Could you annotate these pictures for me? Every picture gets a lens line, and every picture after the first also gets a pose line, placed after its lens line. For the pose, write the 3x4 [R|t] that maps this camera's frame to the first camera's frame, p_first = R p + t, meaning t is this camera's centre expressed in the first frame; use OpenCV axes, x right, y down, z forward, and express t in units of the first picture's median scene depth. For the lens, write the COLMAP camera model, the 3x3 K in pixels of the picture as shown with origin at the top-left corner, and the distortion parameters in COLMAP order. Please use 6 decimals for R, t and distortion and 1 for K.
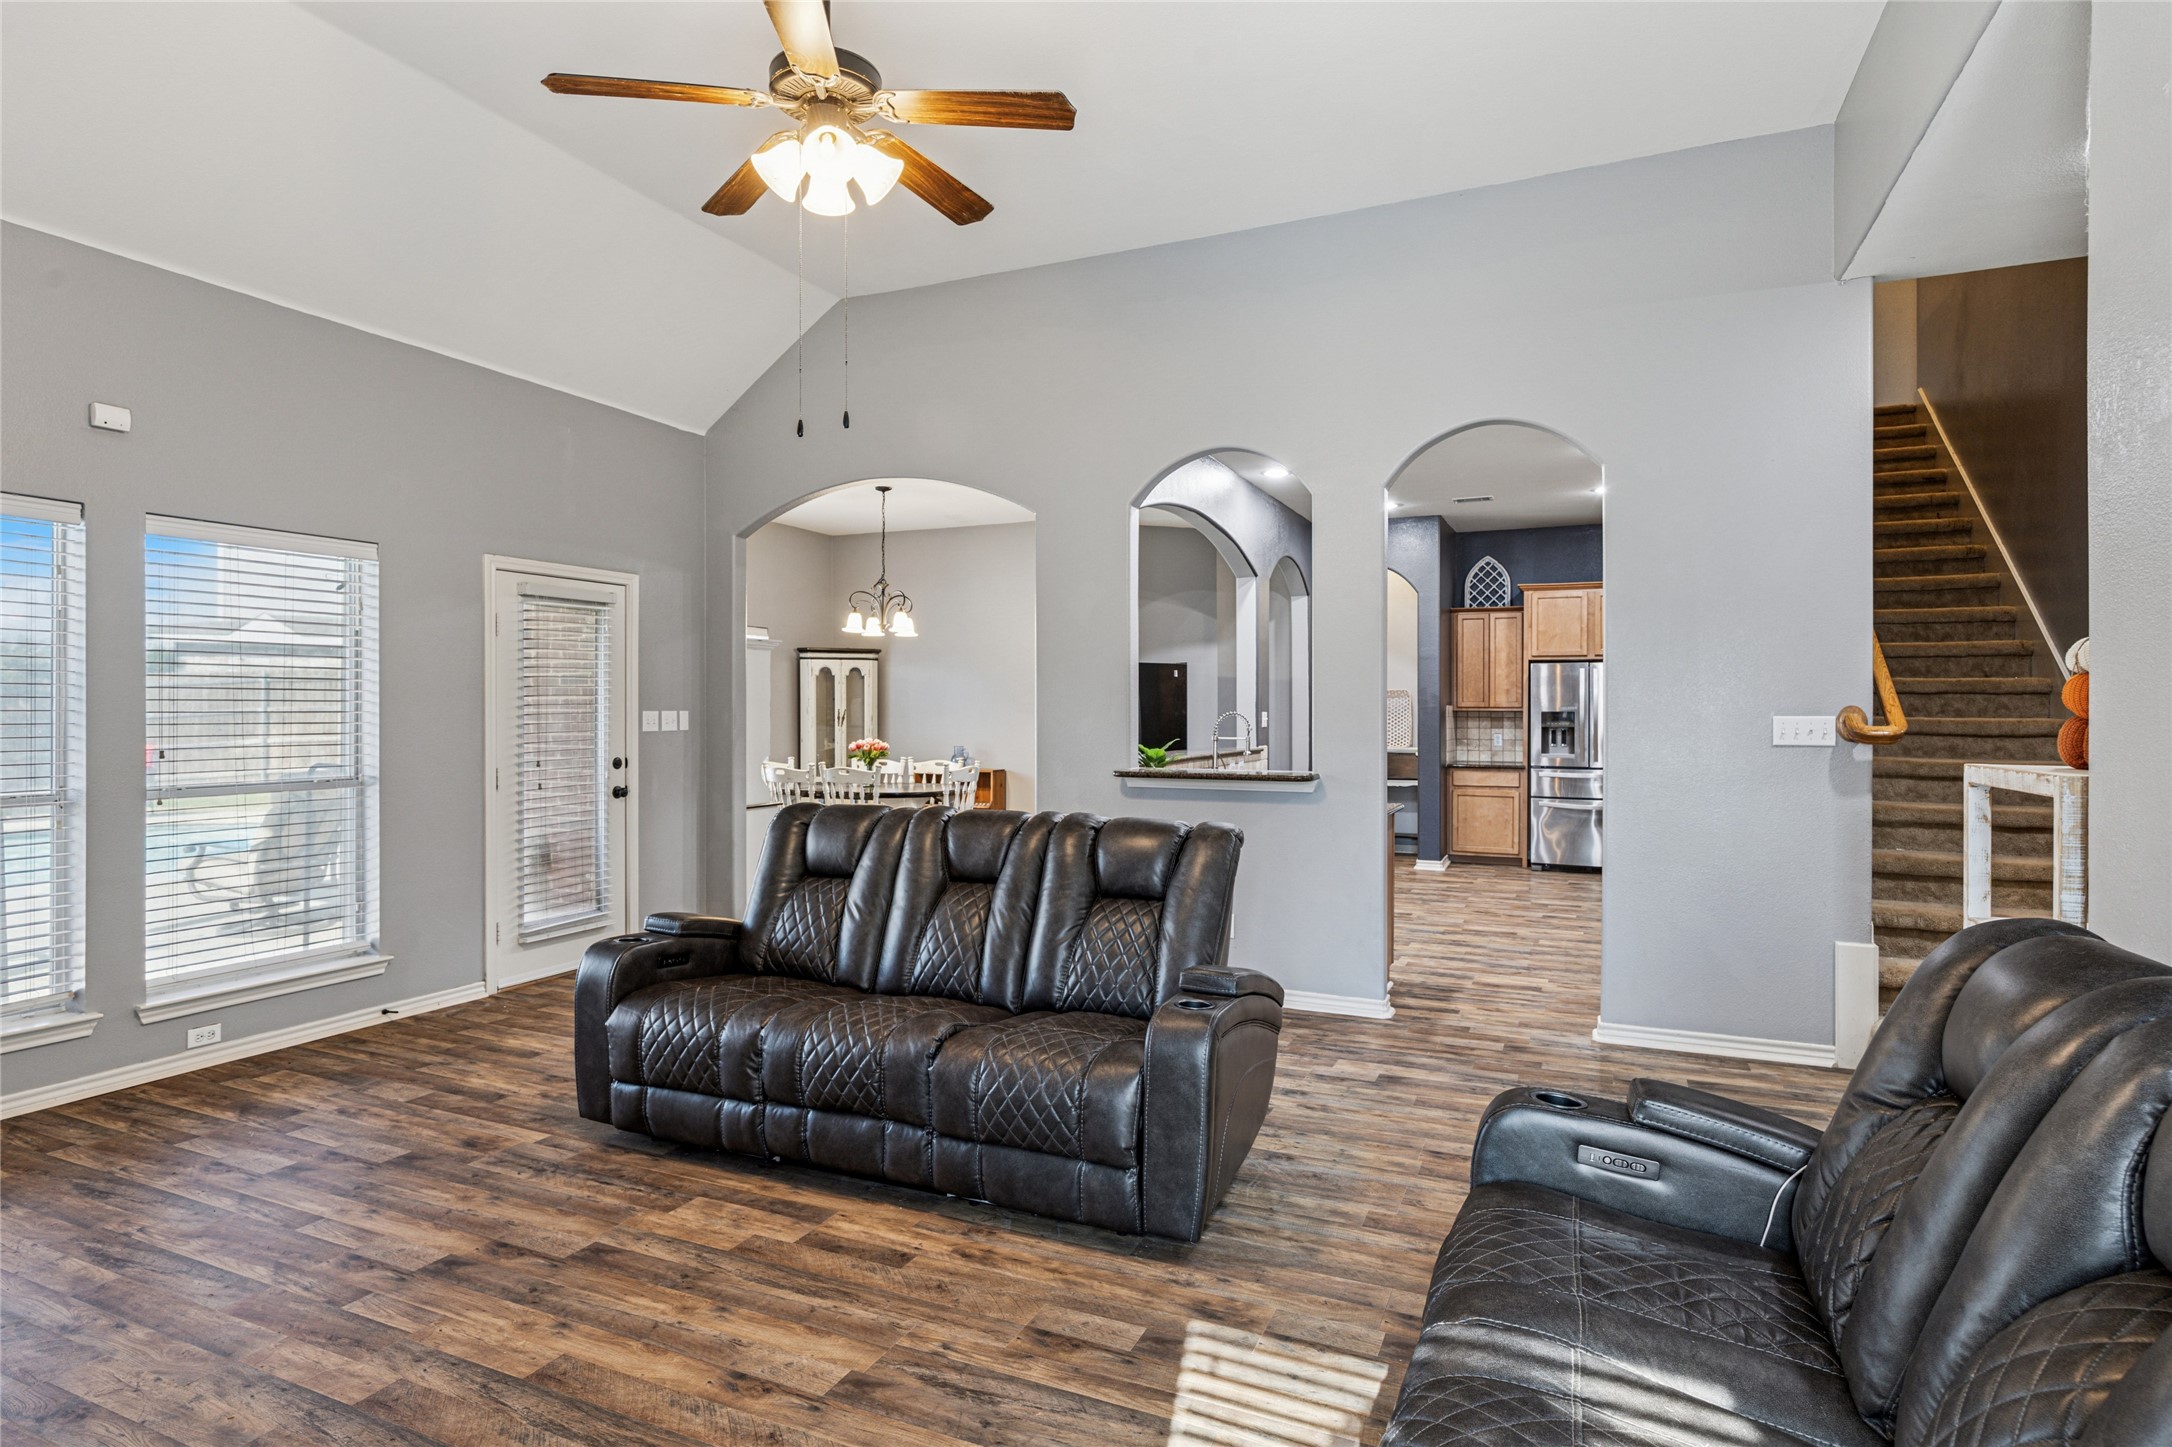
lens RADIAL K [[1135.2, 0, 1067.8], [0, 1135.2, 712.5], [0, 0, 1]] dist [0.000668, -0.000140]
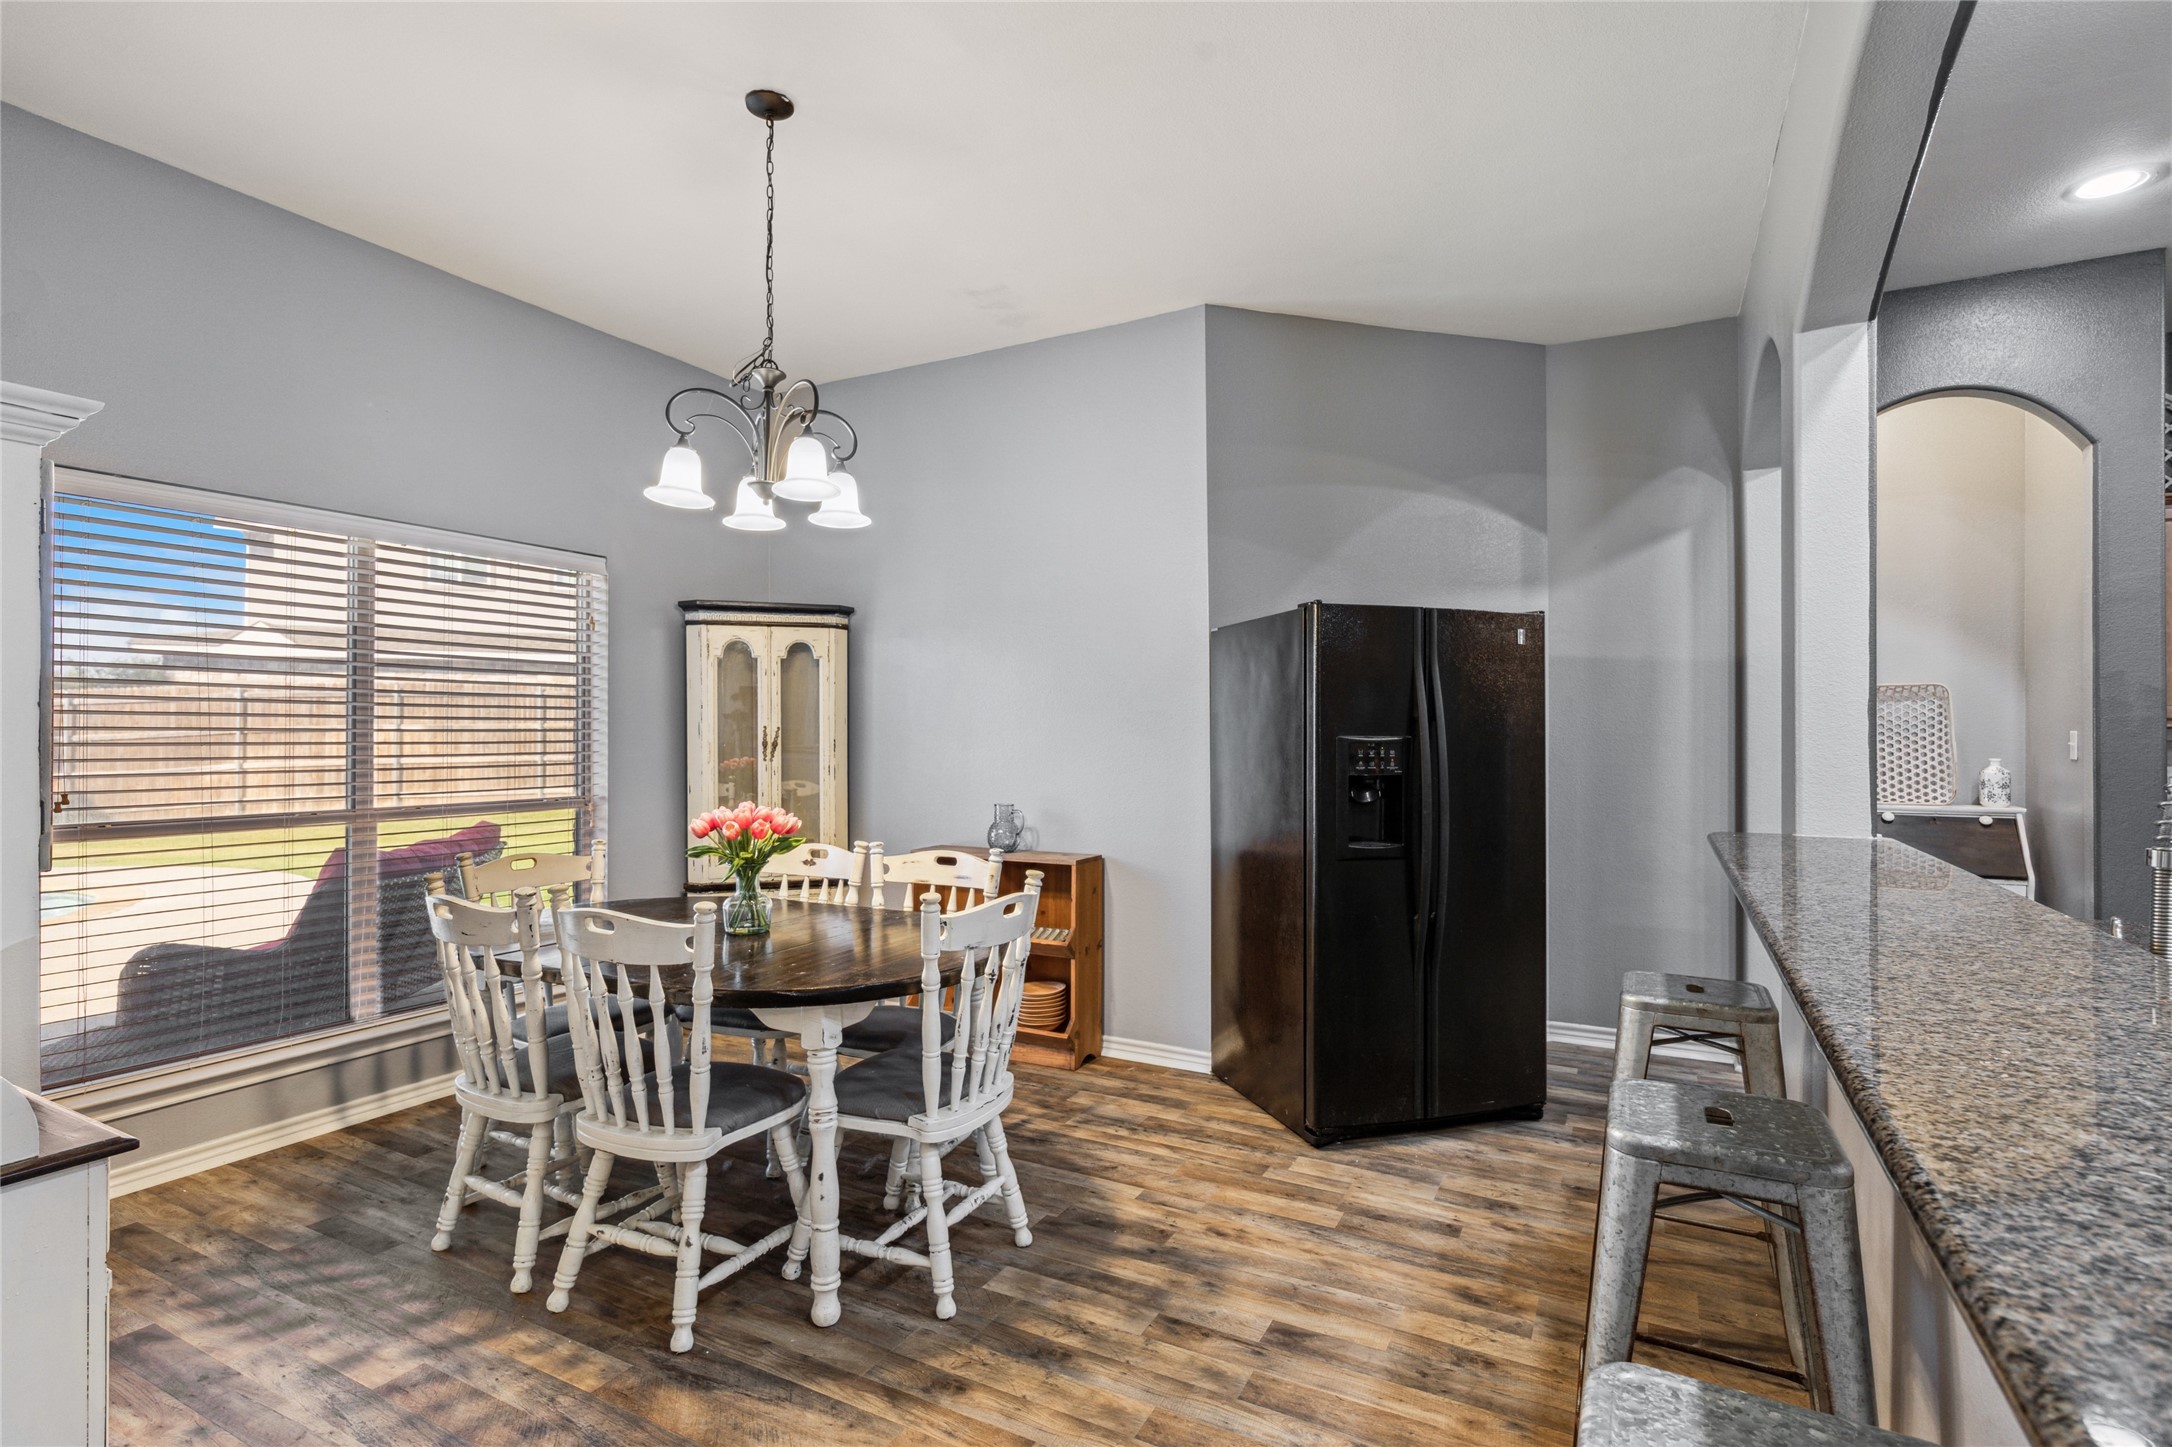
lens RADIAL K [[1056.2, 0, 1026.9], [0, 1056.2, 726.4], [0, 0, 1]] dist [-0.001276, 0.000202]
pose [[0.996888, -0.002391, -0.078799, -0.054460], [0.001774, 0.999967, -0.007900, 0.000750], [0.078815, 0.007736, 0.996859, 0.574176]]
